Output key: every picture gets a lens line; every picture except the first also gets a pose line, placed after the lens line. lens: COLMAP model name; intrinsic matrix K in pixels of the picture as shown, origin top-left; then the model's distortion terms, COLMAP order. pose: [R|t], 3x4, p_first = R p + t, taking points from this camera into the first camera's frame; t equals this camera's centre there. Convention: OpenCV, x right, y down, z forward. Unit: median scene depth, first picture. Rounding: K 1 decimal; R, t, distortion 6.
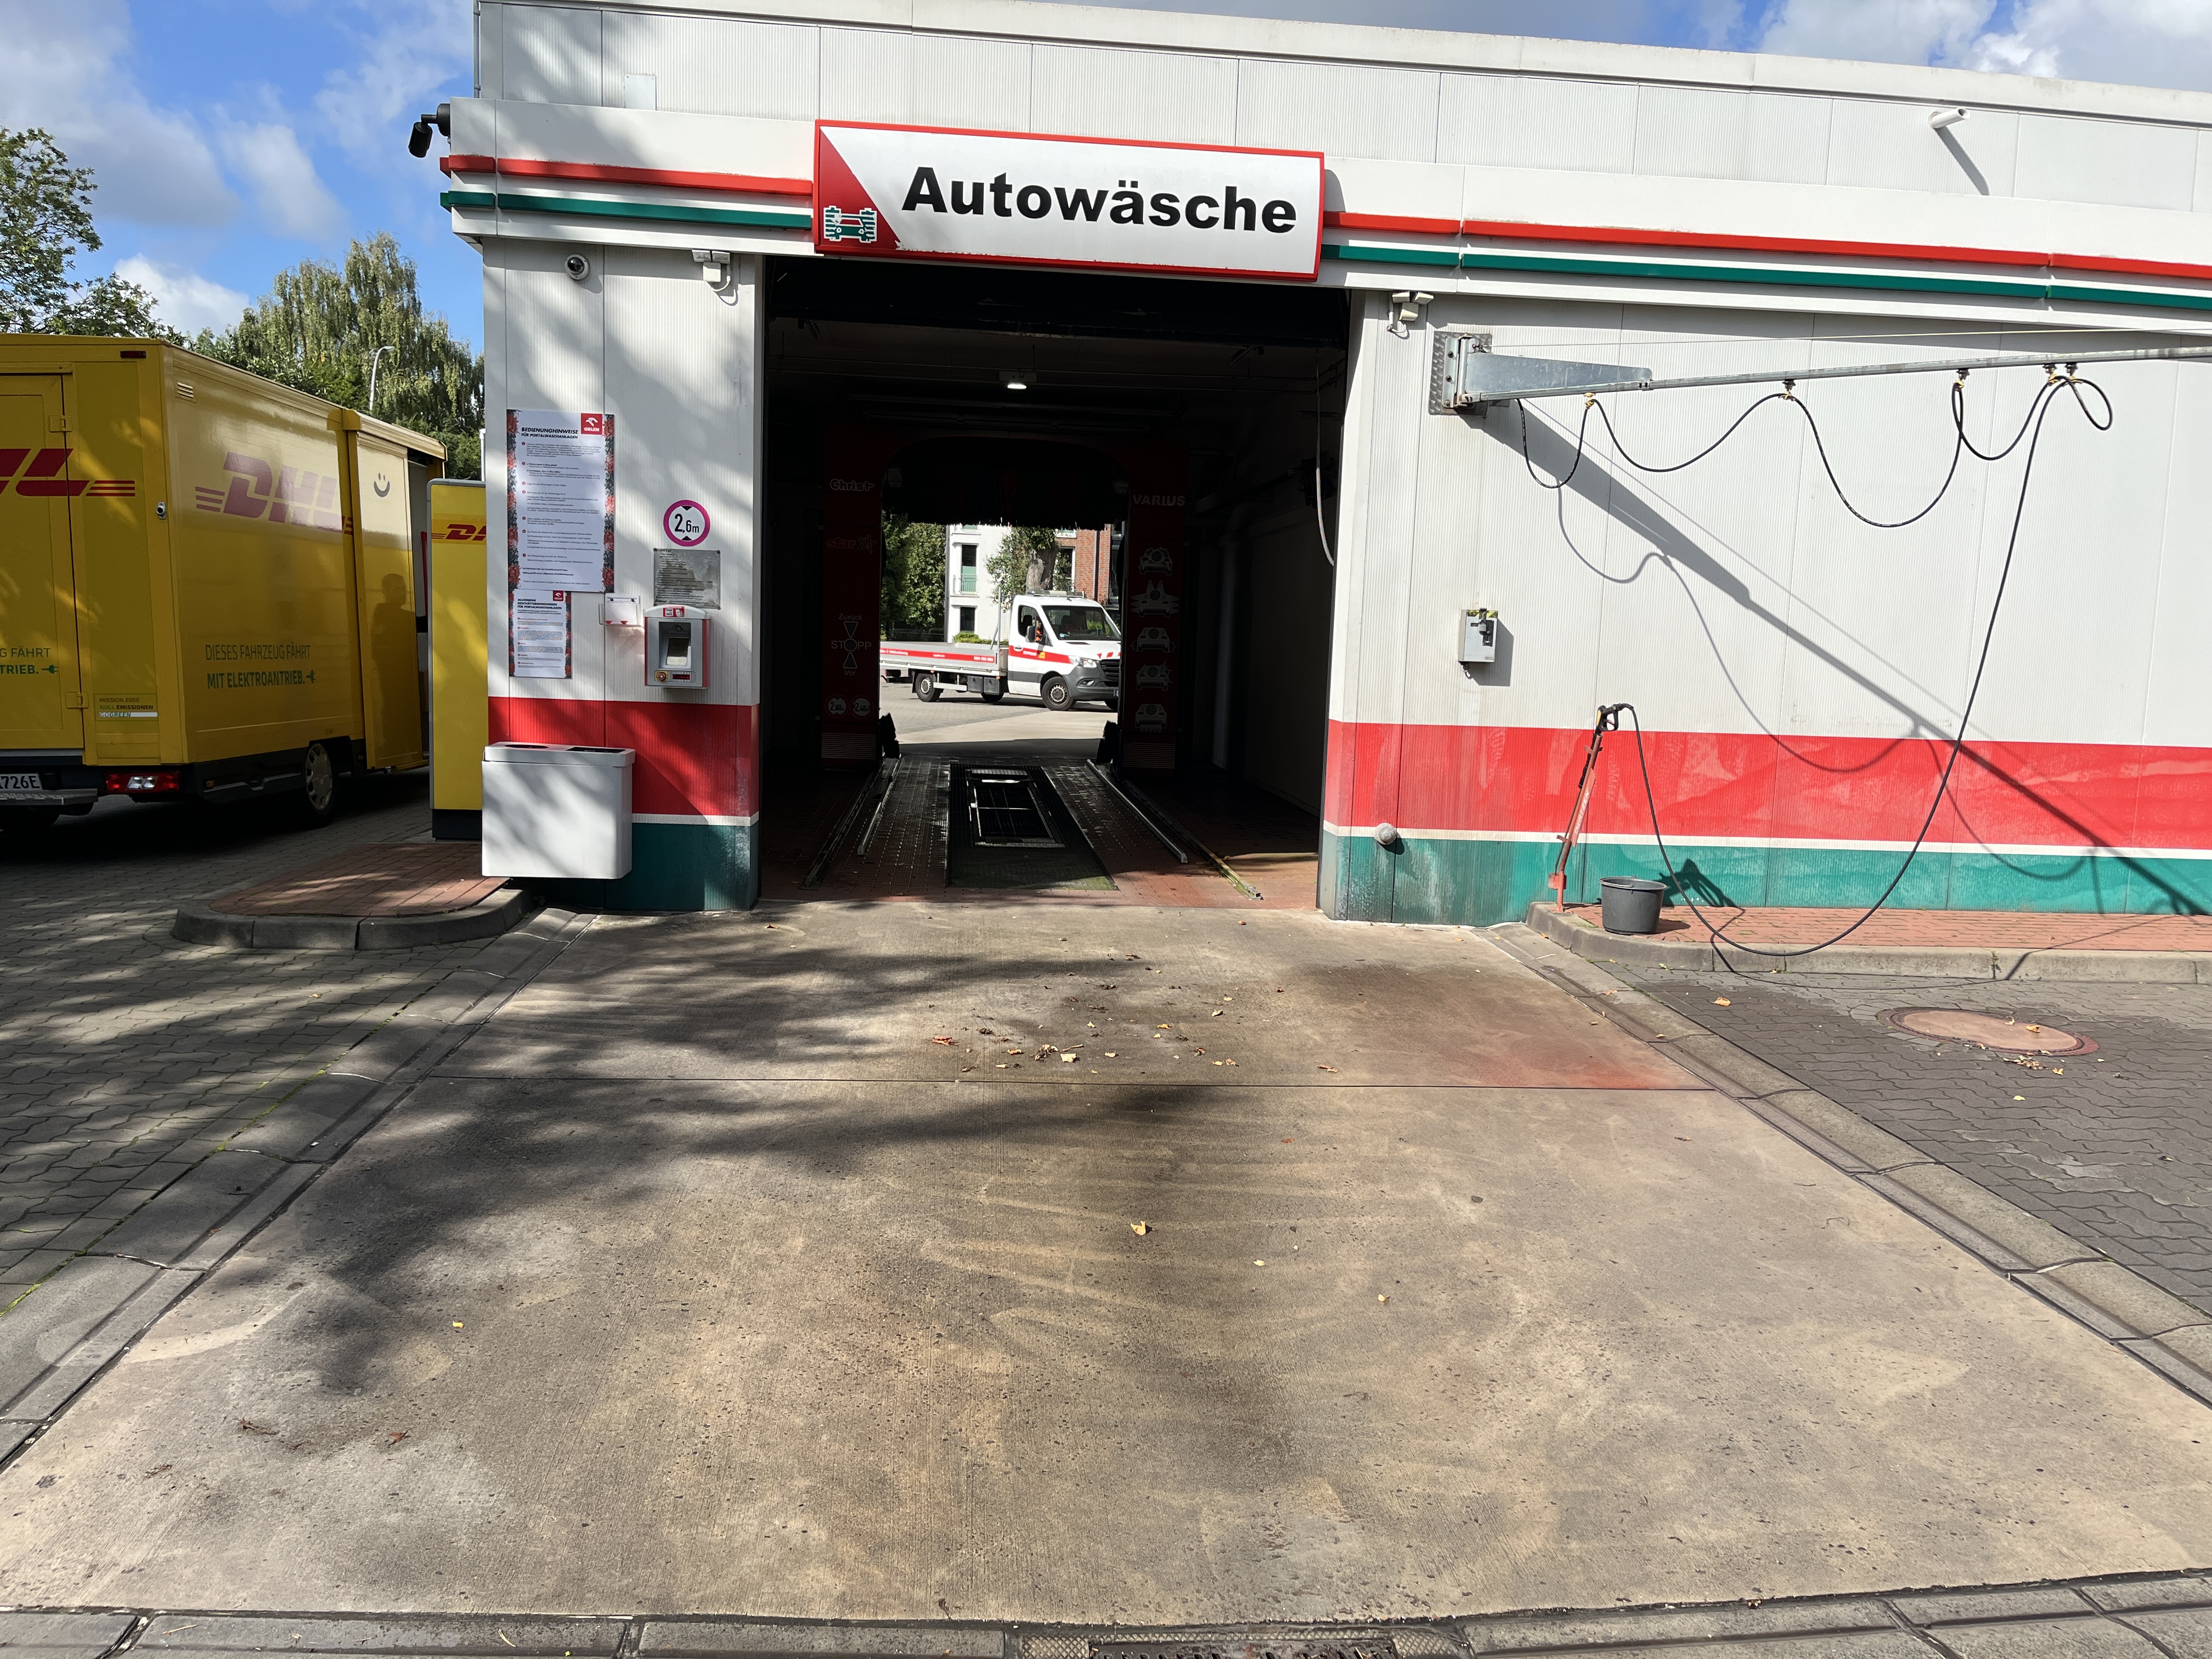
lens RADIAL K [[1680.6, 0, 1106.8], [0, 1680.6, 804.7], [0, 0, 1]] dist [0.081668, -0.118764]
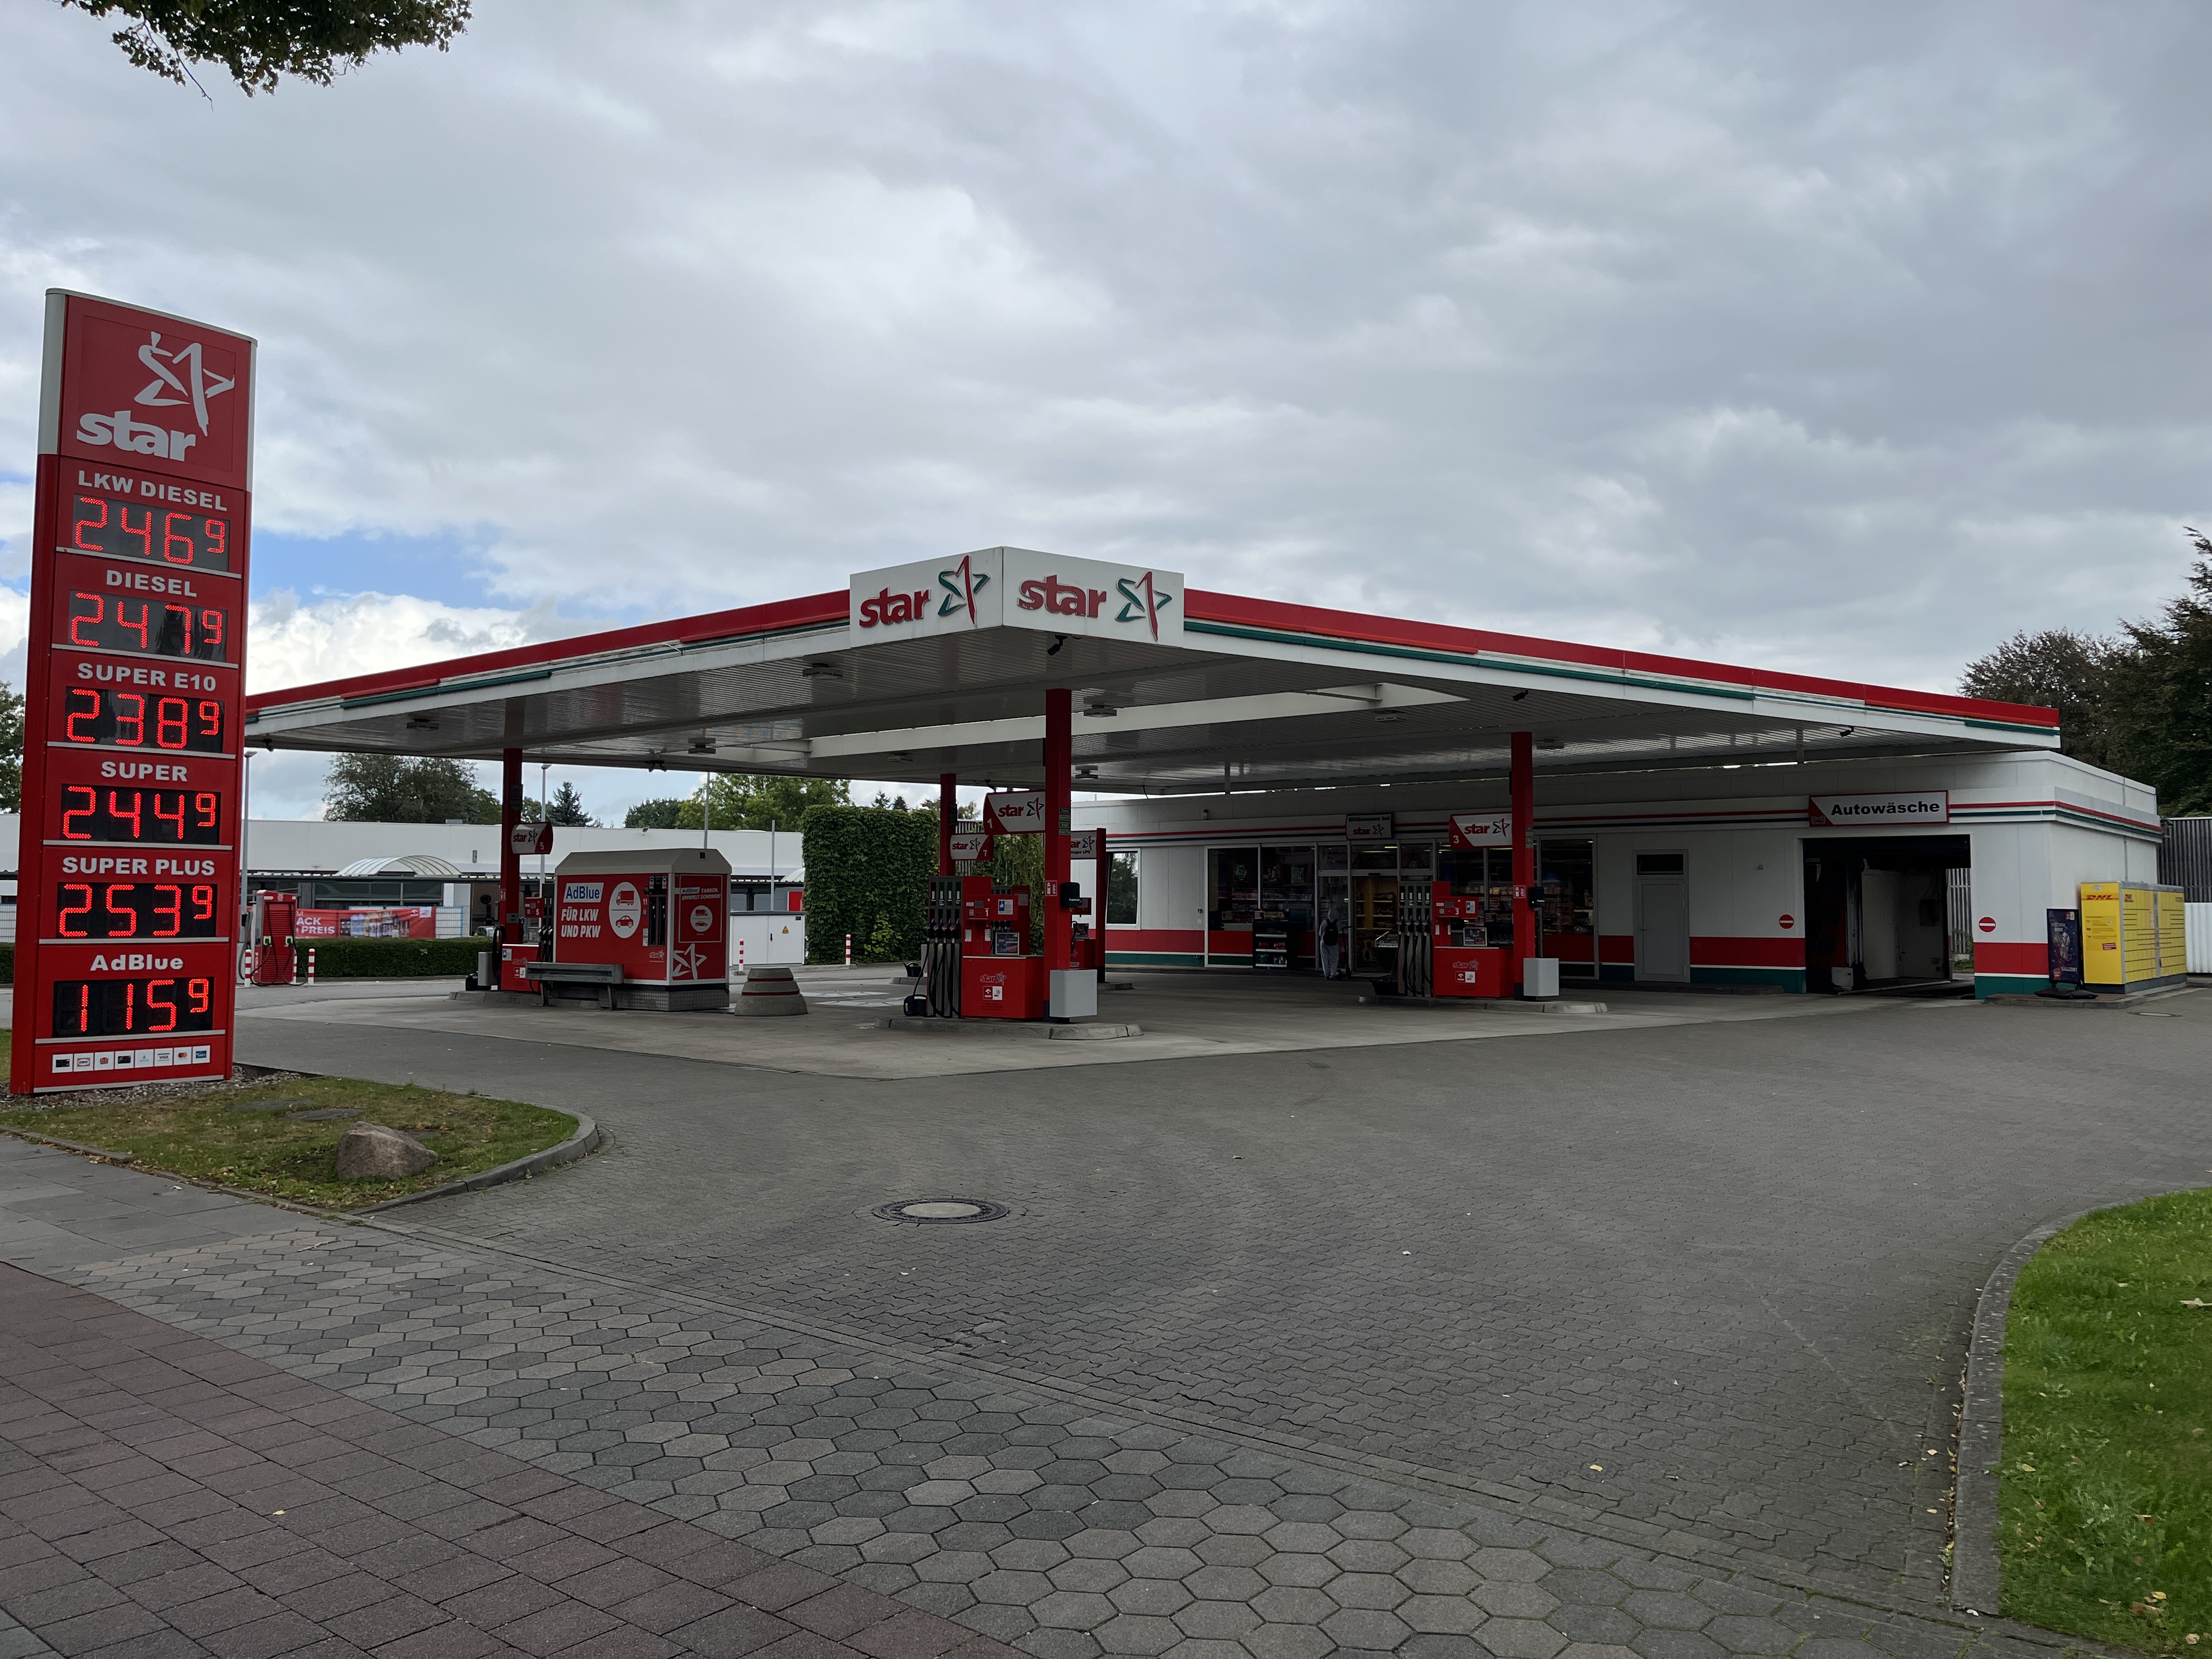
lens RADIAL K [[1680.6, 0, 1106.8], [0, 1680.6, 804.7], [0, 0, 1]] dist [0.081668, -0.118764]
pose [[0.695401, -0.078584, -0.714312, 1.557388], [-0.064101, 0.983257, -0.170576, 0.423372], [0.715757, 0.164407, 0.678721, -2.959905]]
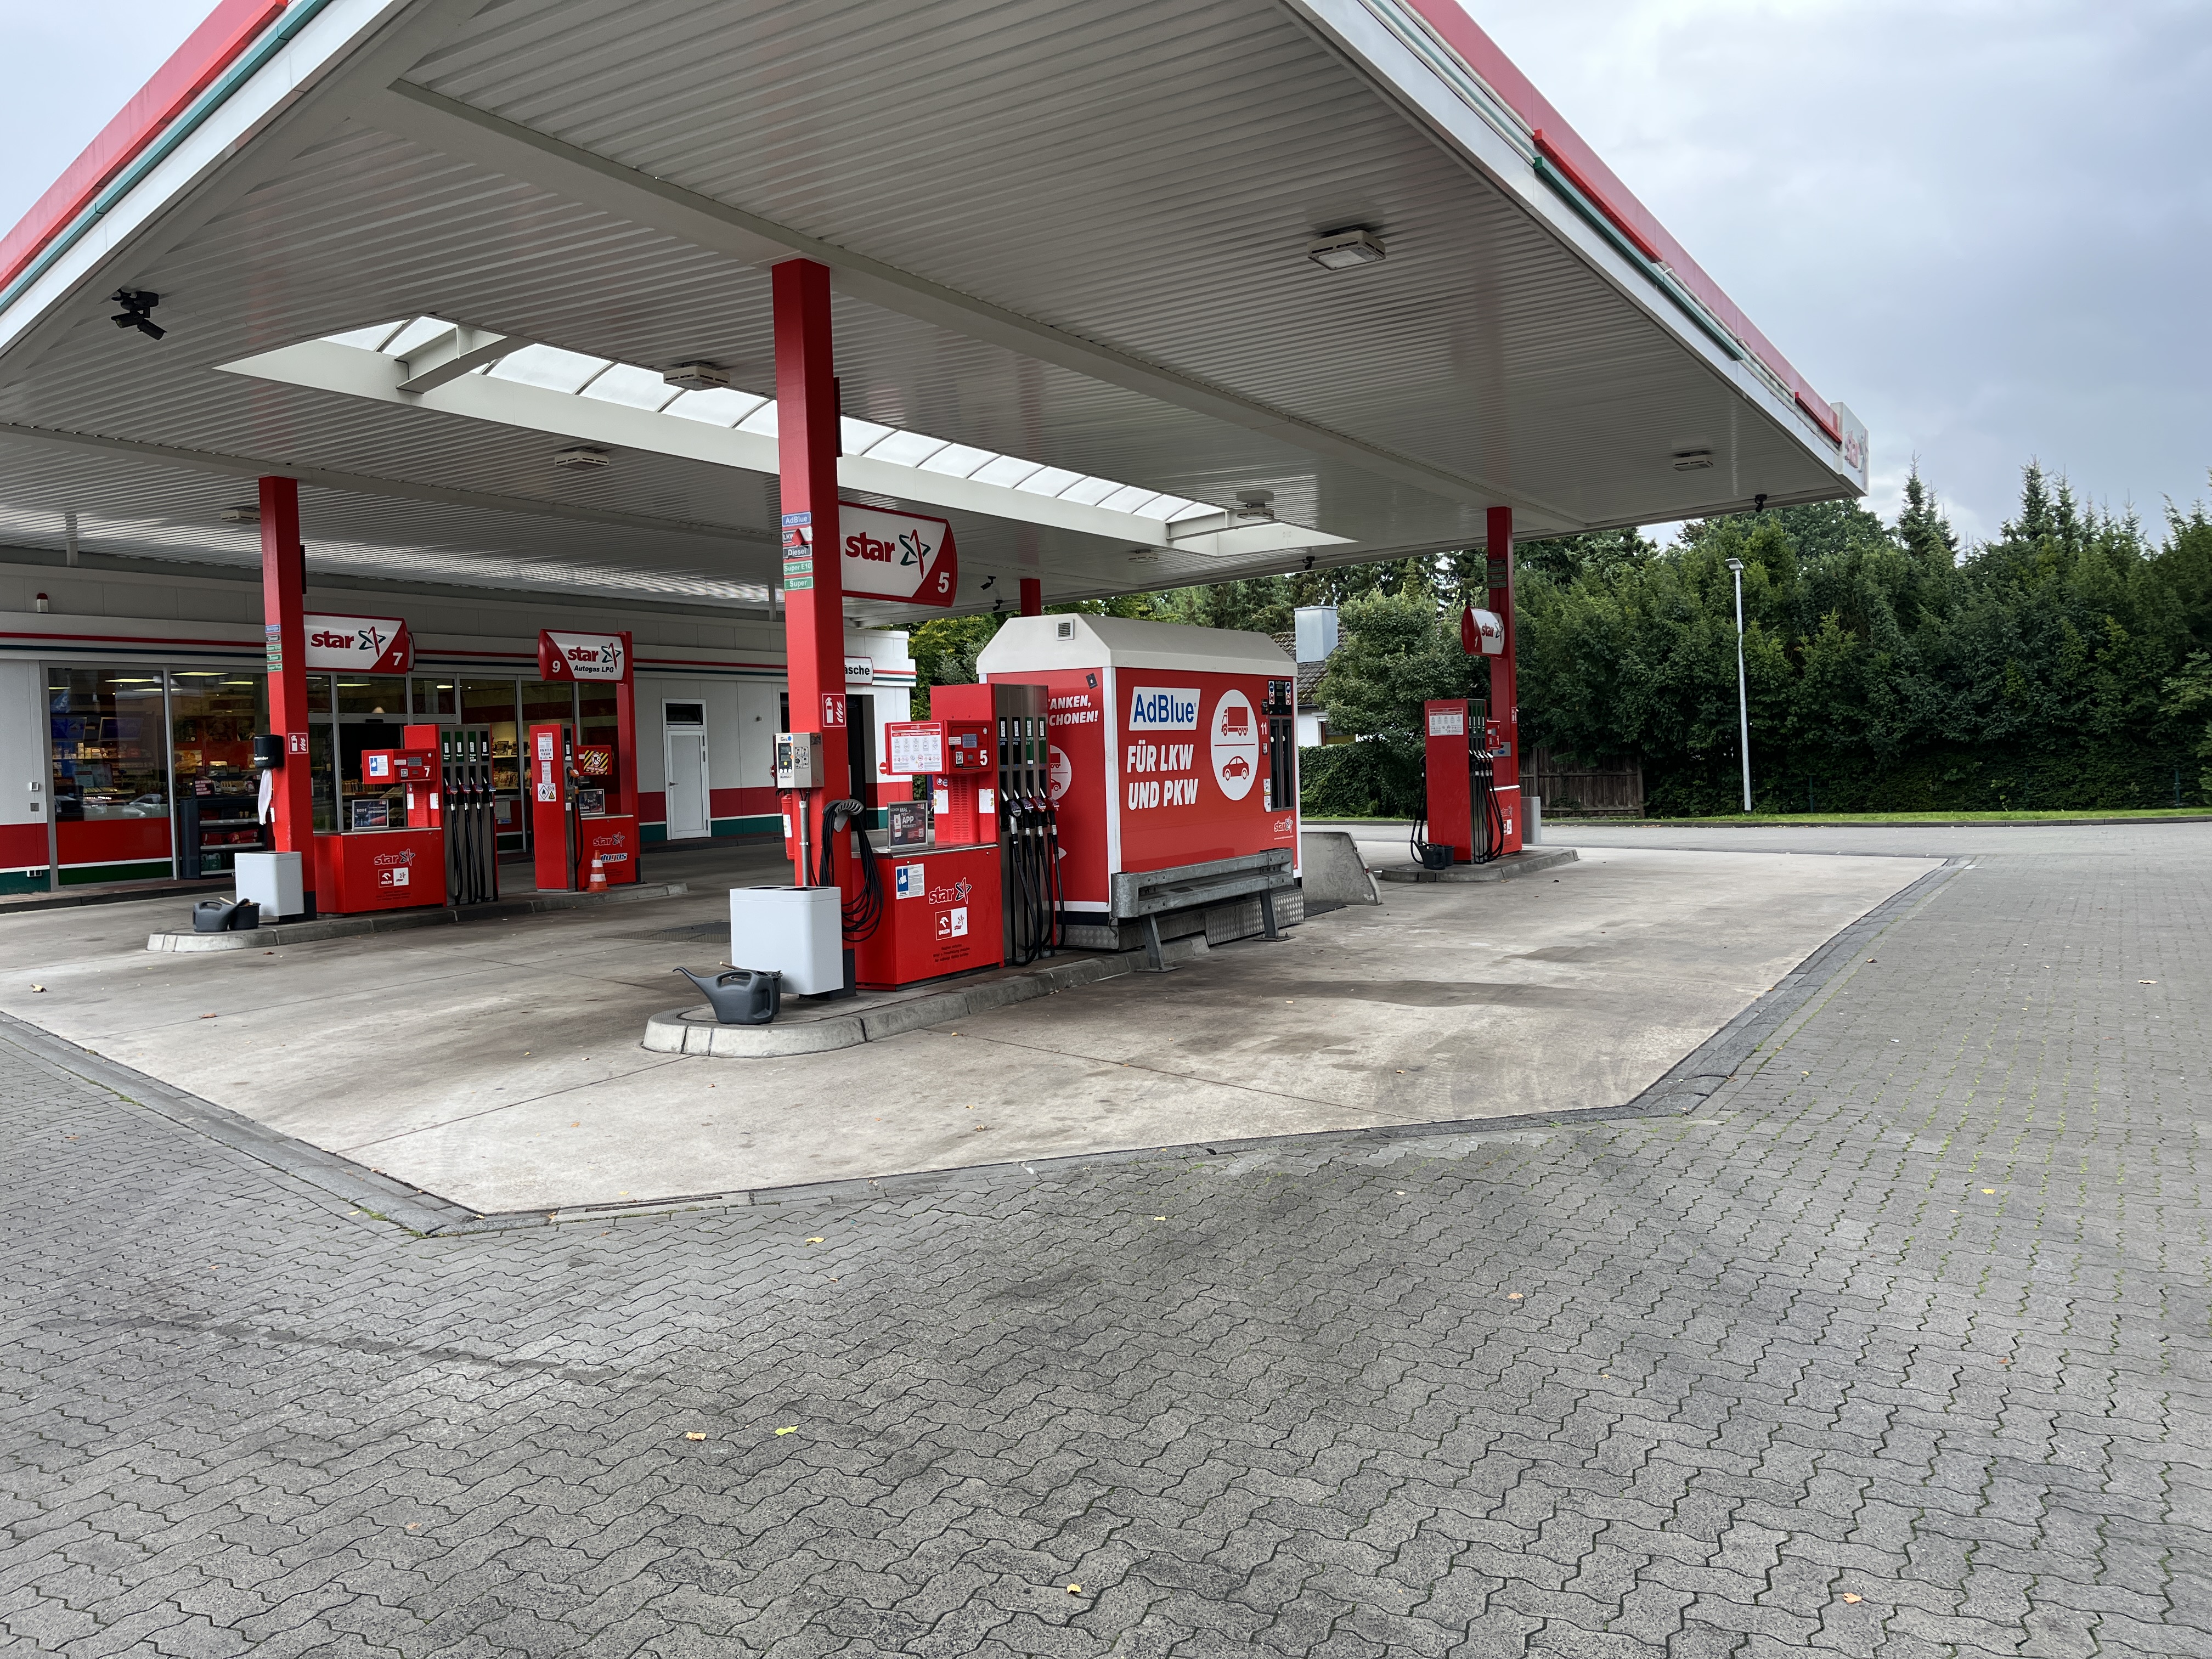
lens RADIAL K [[1680.6, 0, 1106.8], [0, 1680.6, 804.7], [0, 0, 1]] dist [0.081668, -0.118764]
pose [[0.585754, -0.078743, 0.806655, -3.245076], [0.150062, 0.988598, -0.012464, 0.163577], [-0.796476, 0.128349, 0.590891, -2.174820]]
